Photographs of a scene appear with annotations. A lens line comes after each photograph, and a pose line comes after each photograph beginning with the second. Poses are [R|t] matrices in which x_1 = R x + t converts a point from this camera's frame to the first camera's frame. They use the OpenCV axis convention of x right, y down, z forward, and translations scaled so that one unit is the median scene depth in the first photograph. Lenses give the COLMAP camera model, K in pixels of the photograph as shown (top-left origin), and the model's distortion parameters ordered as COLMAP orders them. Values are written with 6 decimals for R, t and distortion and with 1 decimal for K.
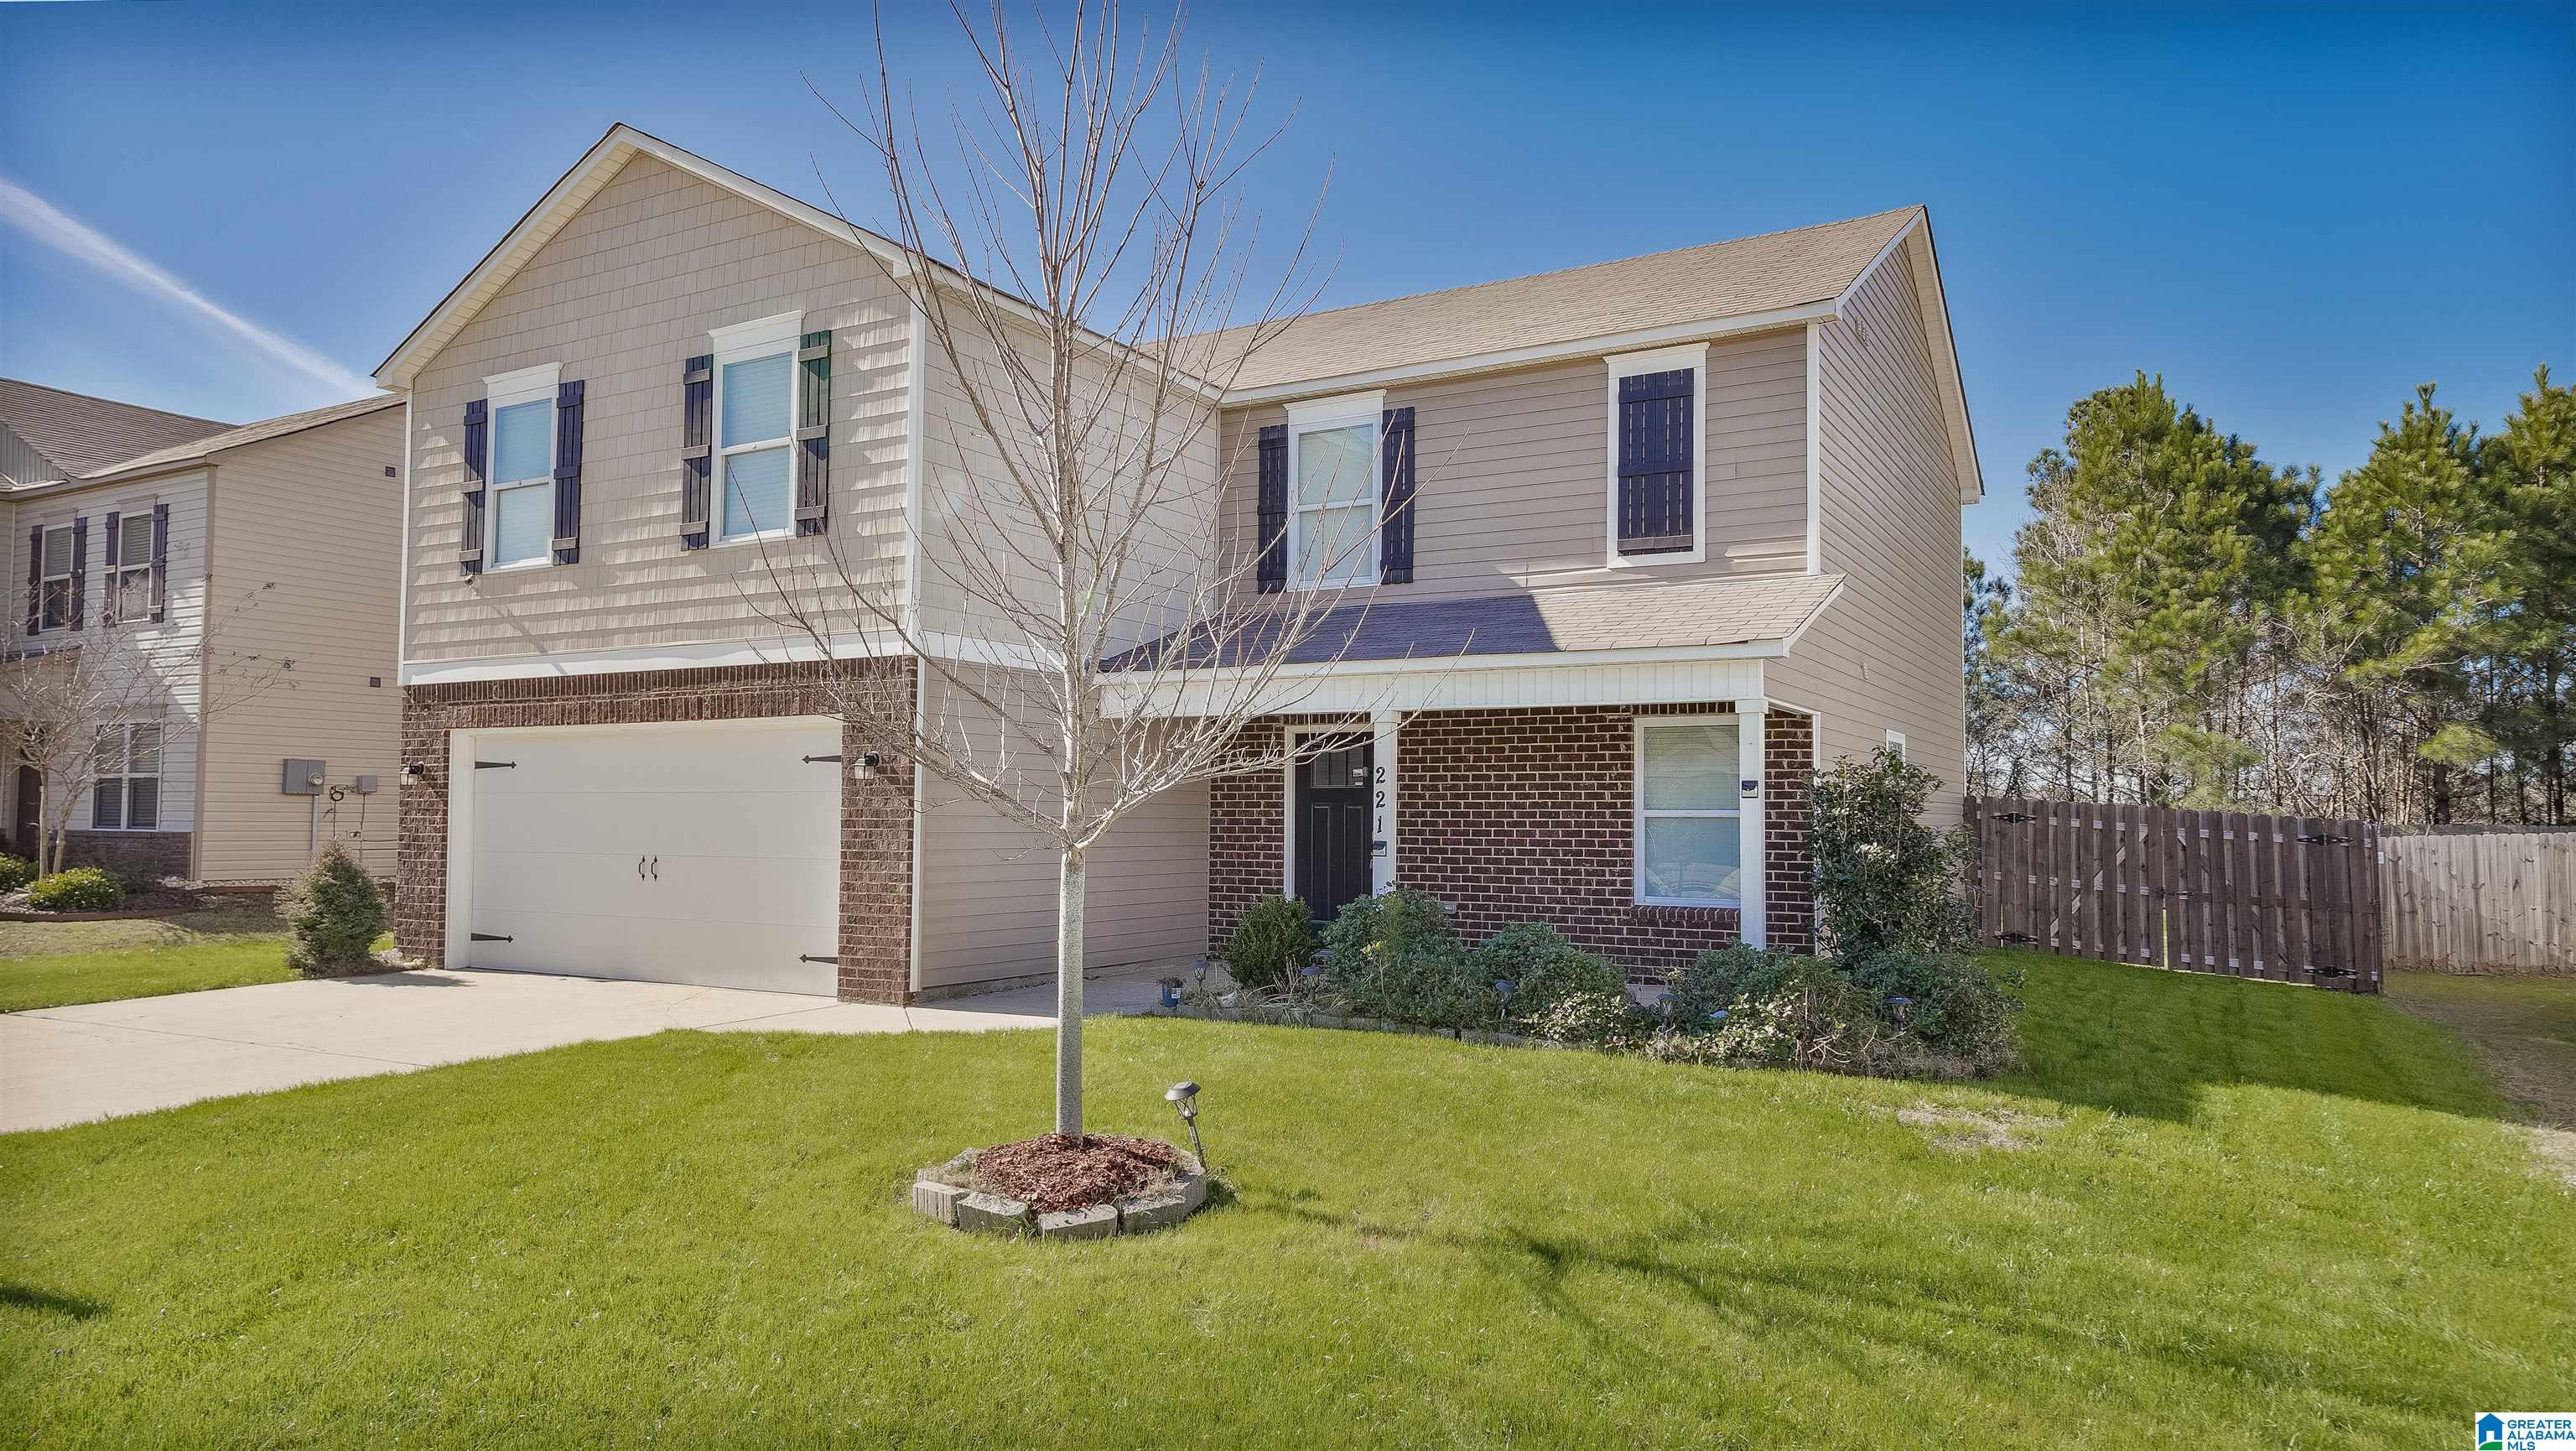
lens RADIAL K [[1678.1, 0, 1275.6], [0, 1678.1, 733.1], [0, 0, 1]] dist [0.017896, 0.000496]
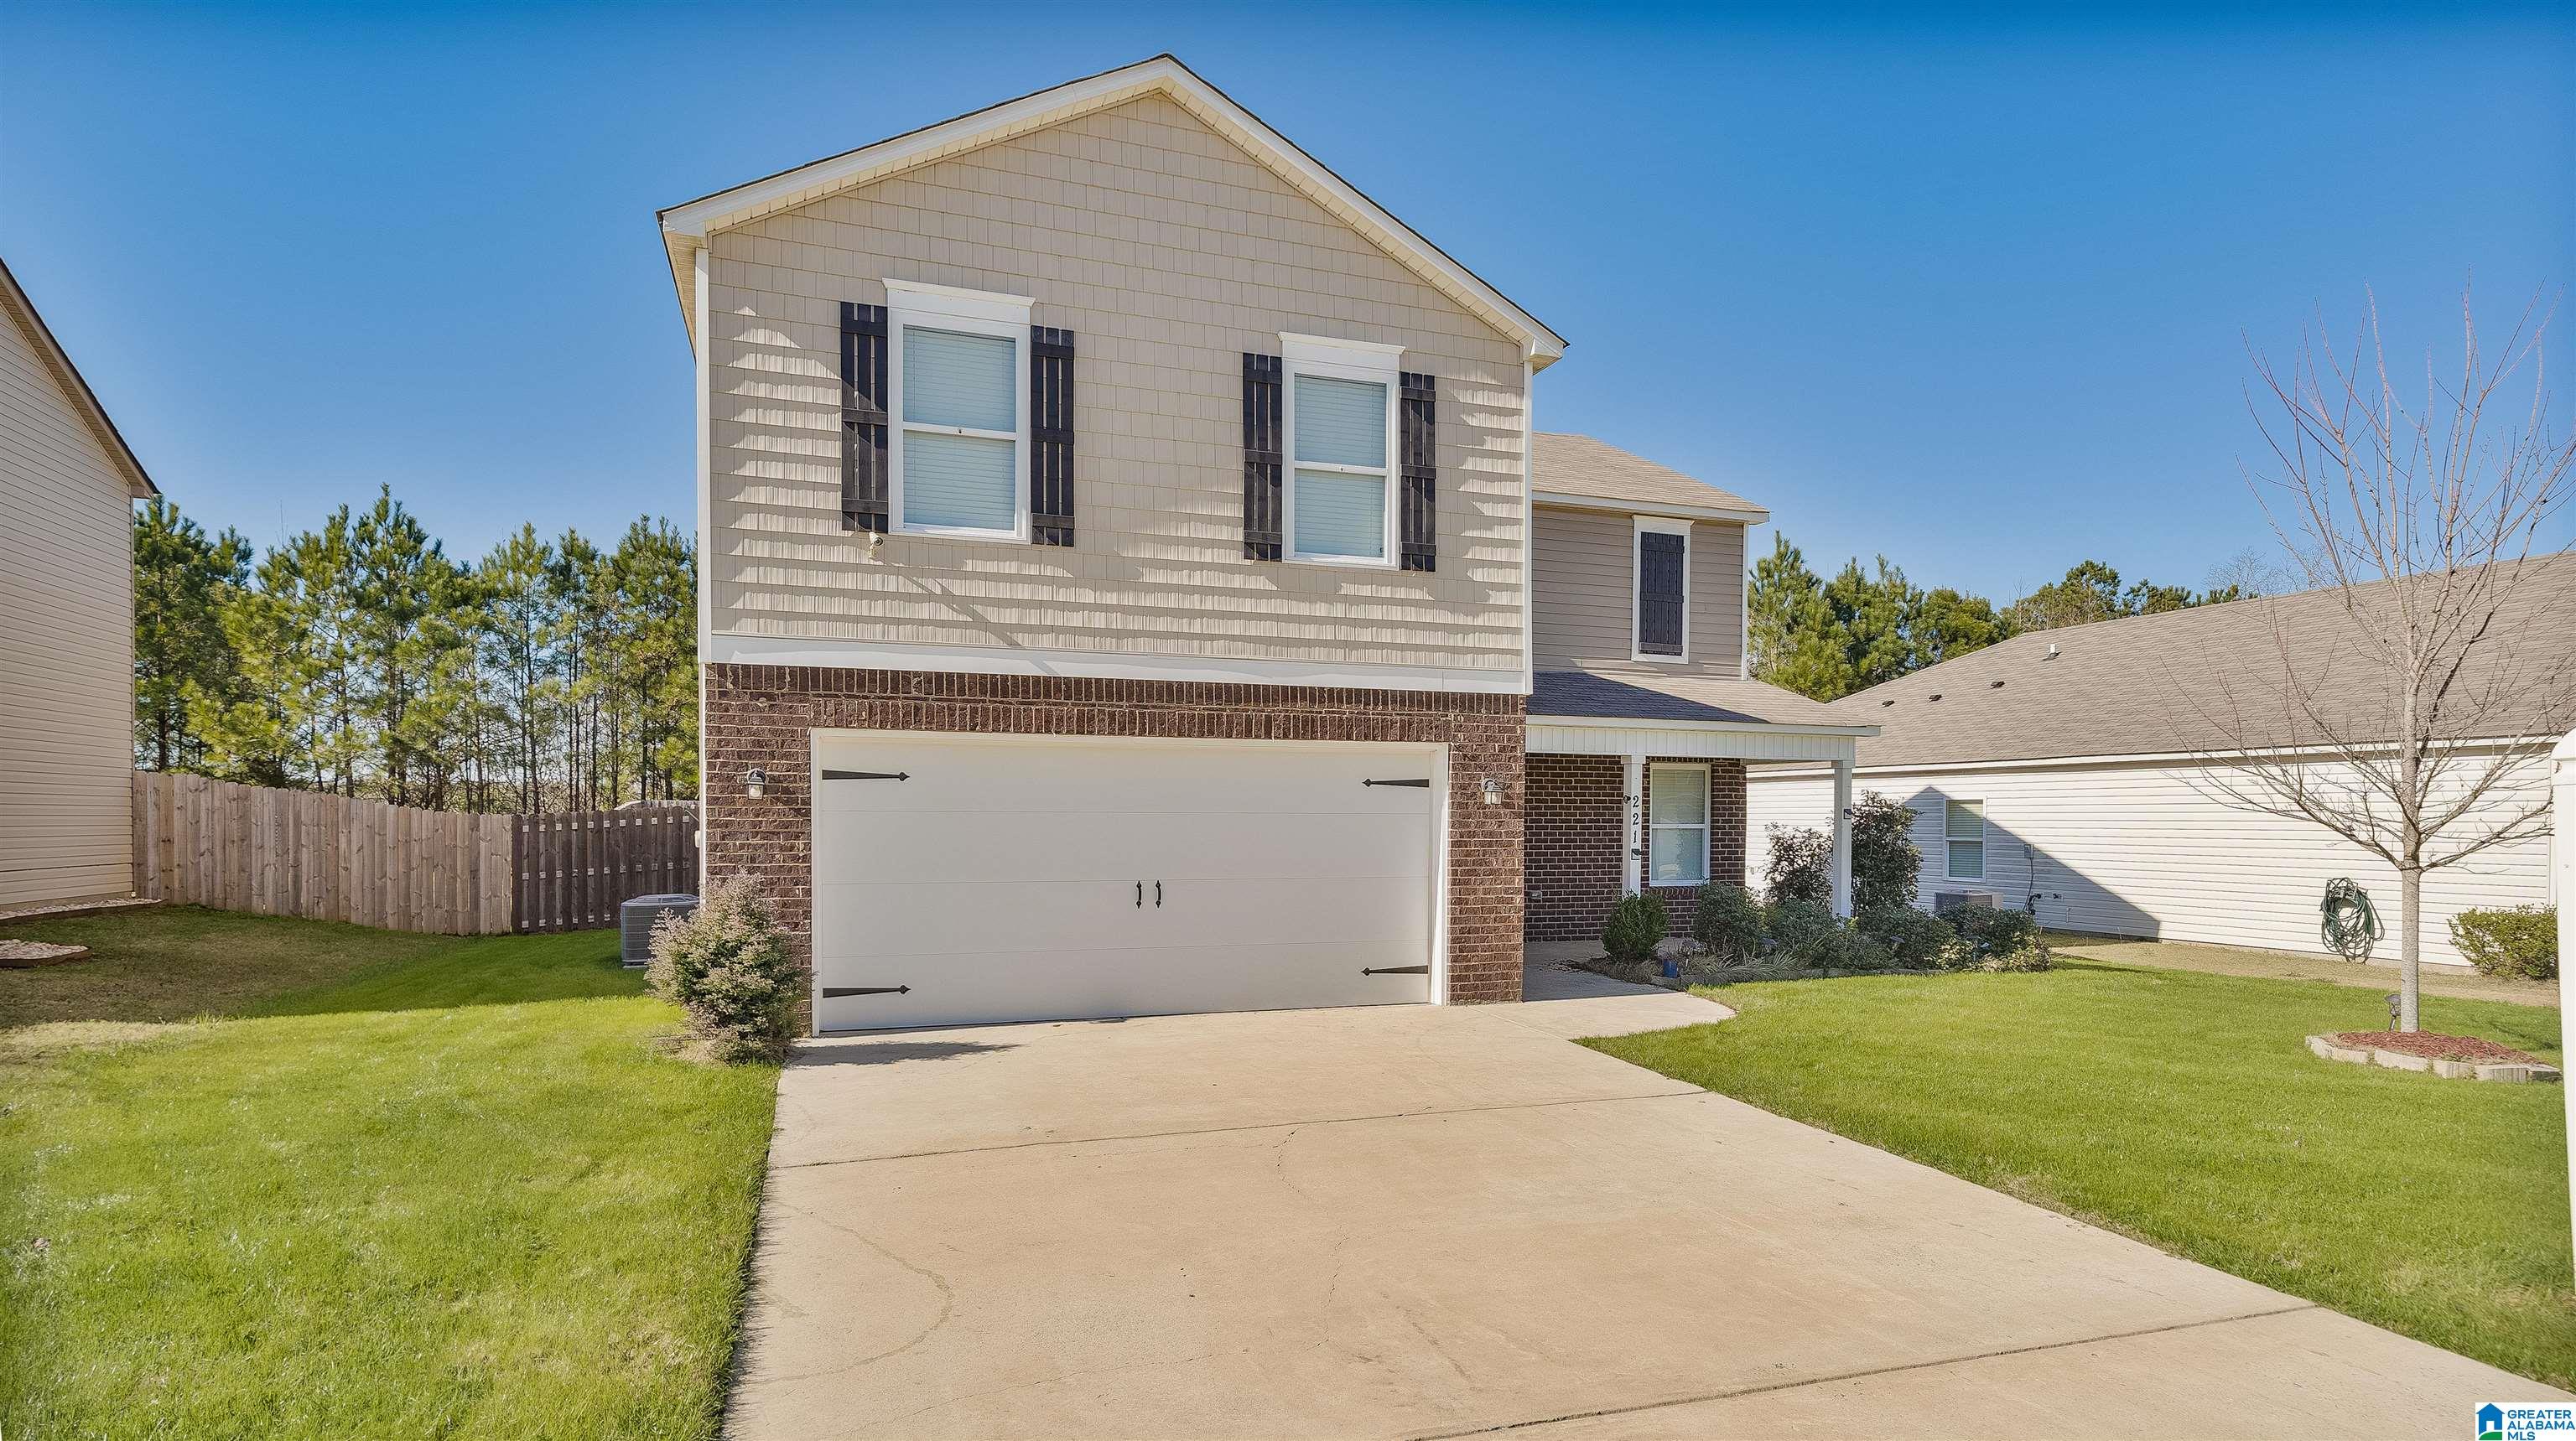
lens RADIAL K [[1320.3, 0, 1280.8], [0, 1320.3, 833.5], [0, 0, 1]] dist [0.016016, -0.003272]
pose [[0.634364, -0.013937, 0.772909, -0.887236], [-0.039999, 0.997906, 0.050824, 0.007097], [-0.771999, -0.063156, 0.632479, 0.487254]]
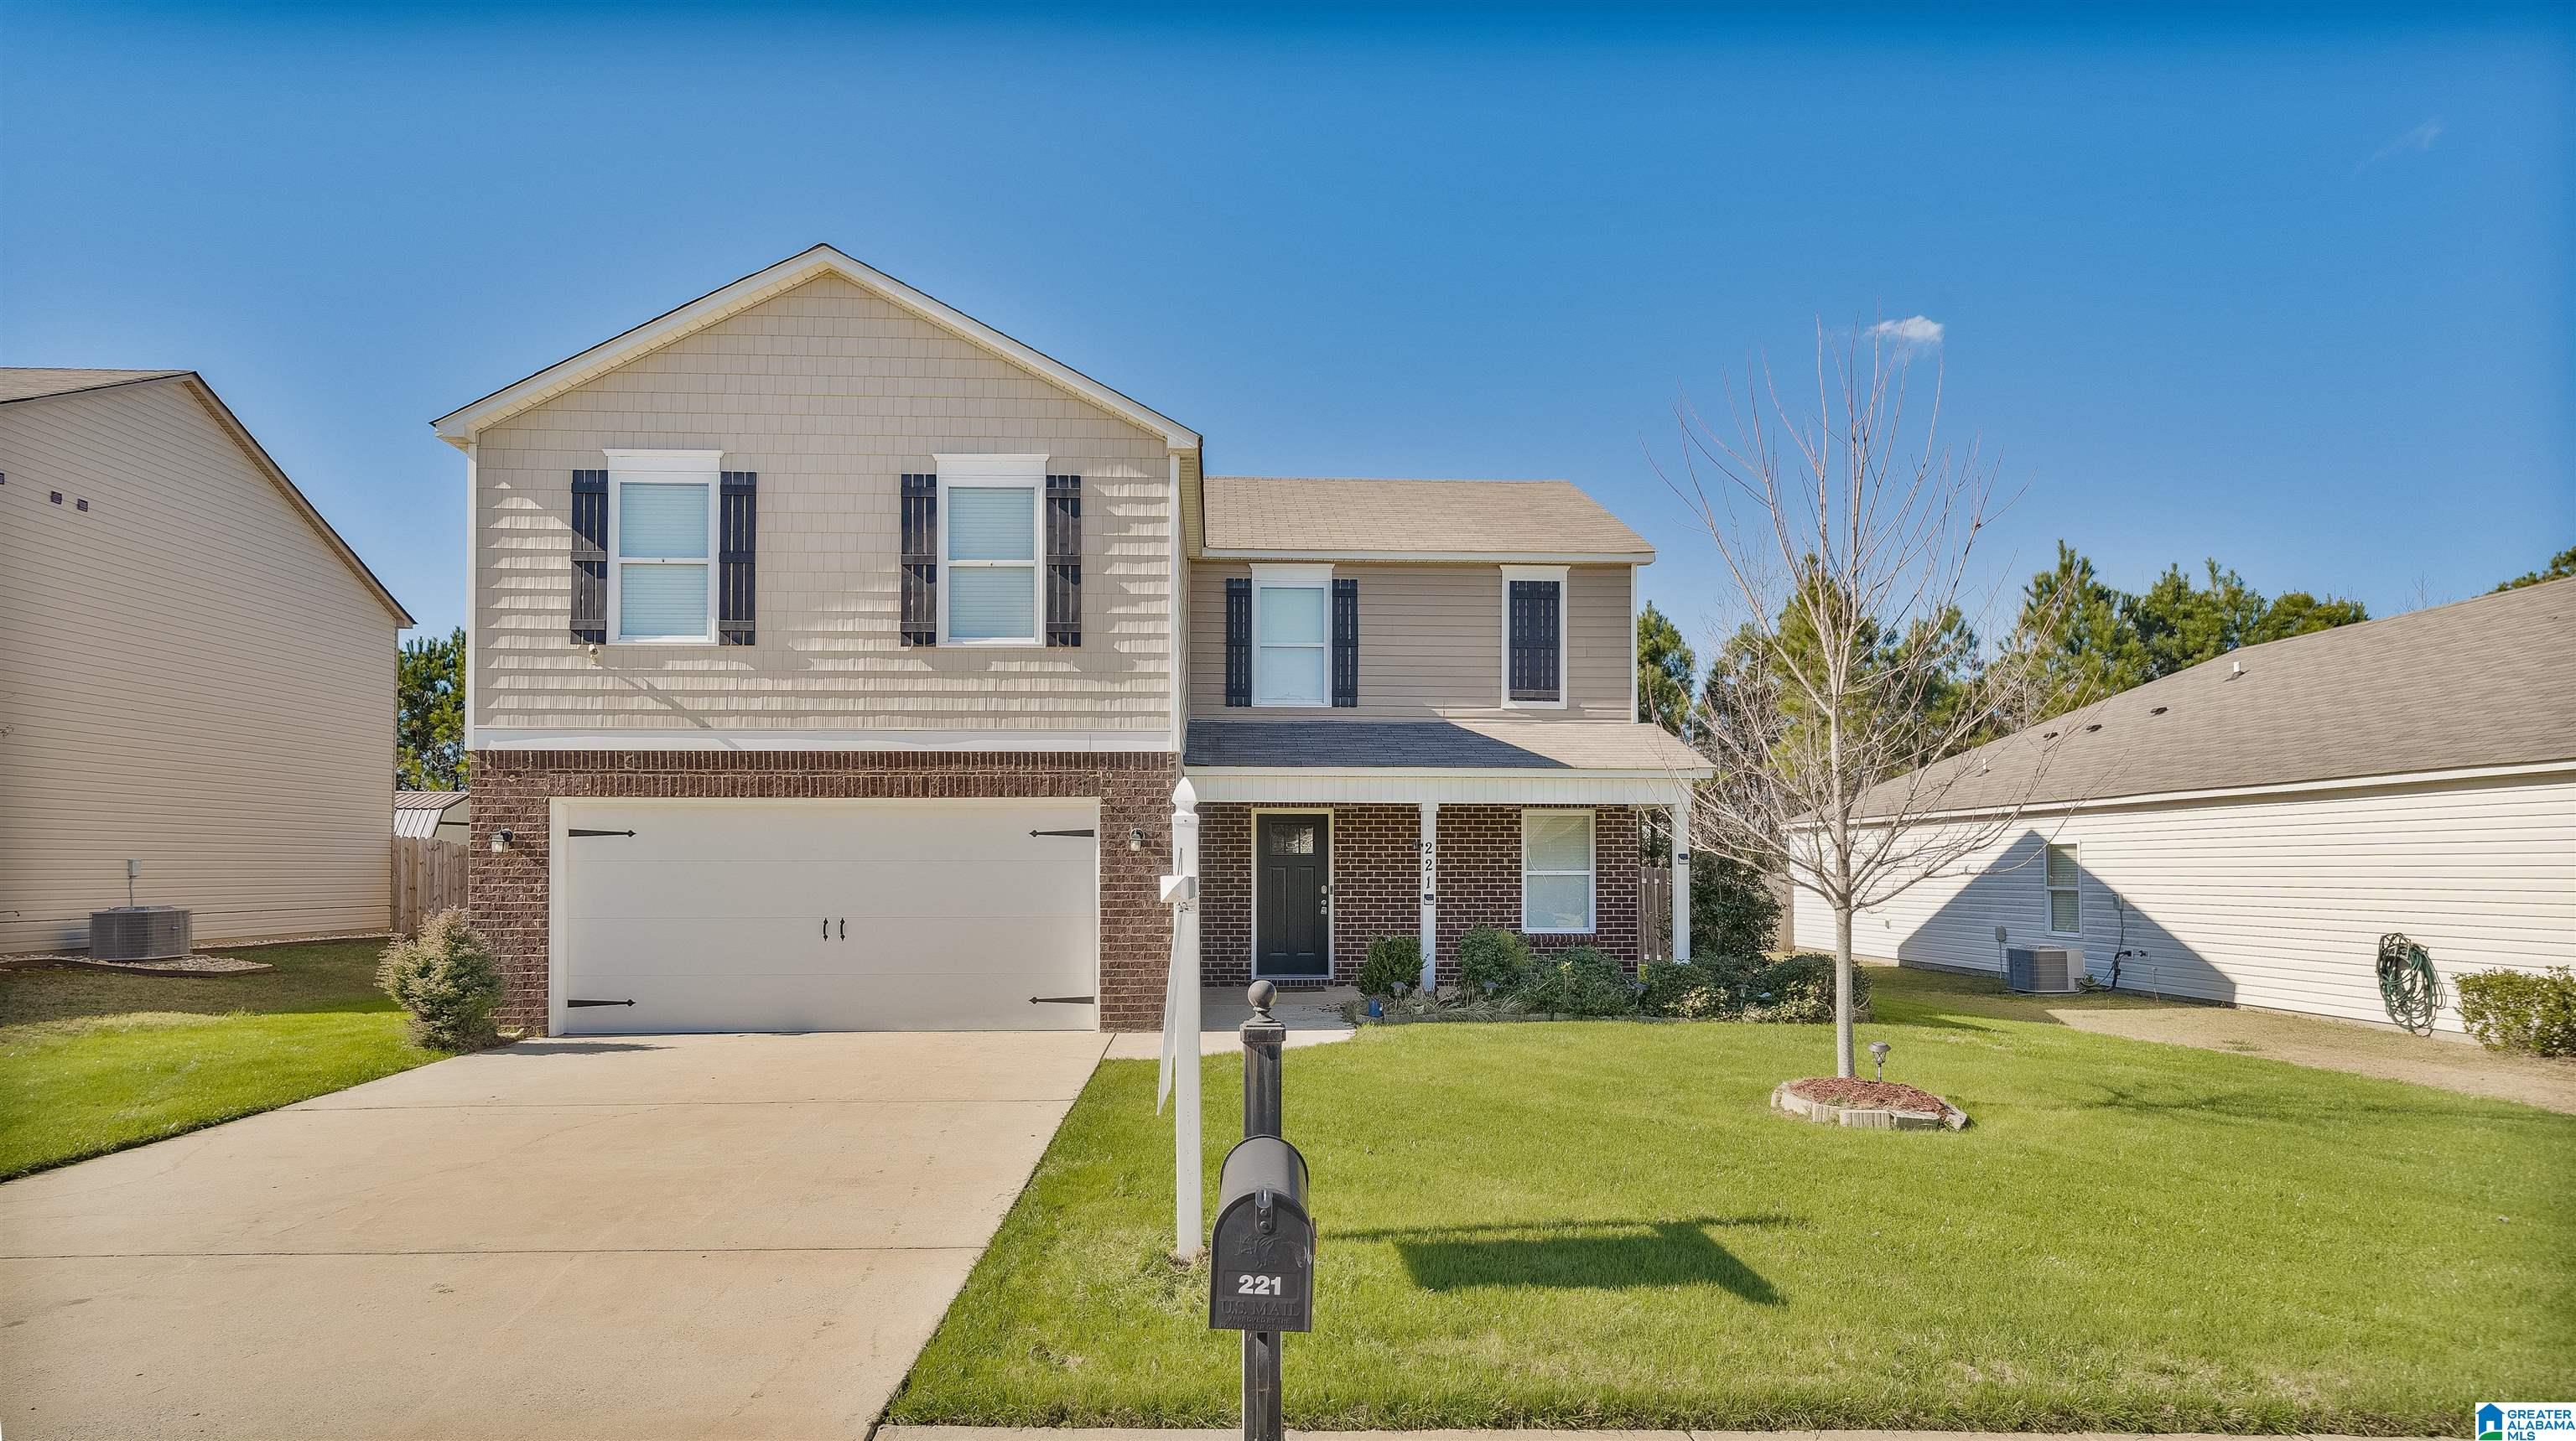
lens RADIAL K [[1375.9, 0, 1291.0], [0, 1375.9, 837.4], [0, 0, 1]] dist [0.007606, 0.003551]
pose [[0.831988, 0.005987, 0.554762, -0.624480], [-0.022953, 0.999457, 0.023637, -0.008274], [-0.554319, -0.032399, 0.831673, 0.085140]]
